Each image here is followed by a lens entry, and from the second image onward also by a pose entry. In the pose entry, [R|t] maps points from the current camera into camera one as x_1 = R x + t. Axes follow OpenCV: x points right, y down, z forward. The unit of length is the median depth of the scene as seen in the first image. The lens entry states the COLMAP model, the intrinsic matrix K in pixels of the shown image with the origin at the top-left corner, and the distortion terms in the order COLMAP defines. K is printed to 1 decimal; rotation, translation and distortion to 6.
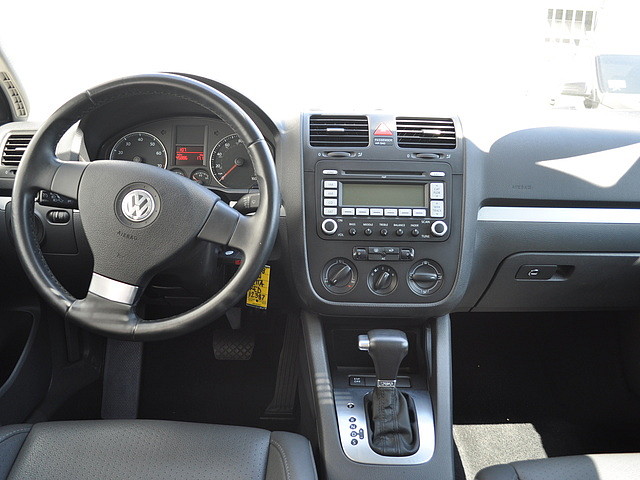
lens RADIAL K [[501.9, 0, 320.0], [0, 501.9, 240.0], [0, 0, 1]] dist [-0.094106, -0.000743]
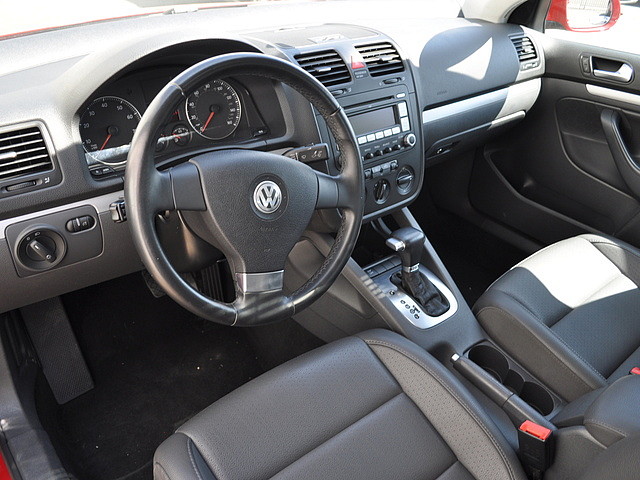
lens RADIAL K [[501.9, 0, 320.0], [0, 501.9, 240.0], [0, 0, 1]] dist [-0.094106, -0.000743]
pose [[0.814001, -0.316092, 0.487328, -0.630905], [0.155062, 0.926773, 0.342121, -0.252435], [-0.559784, -0.202921, 0.803408, 0.066855]]
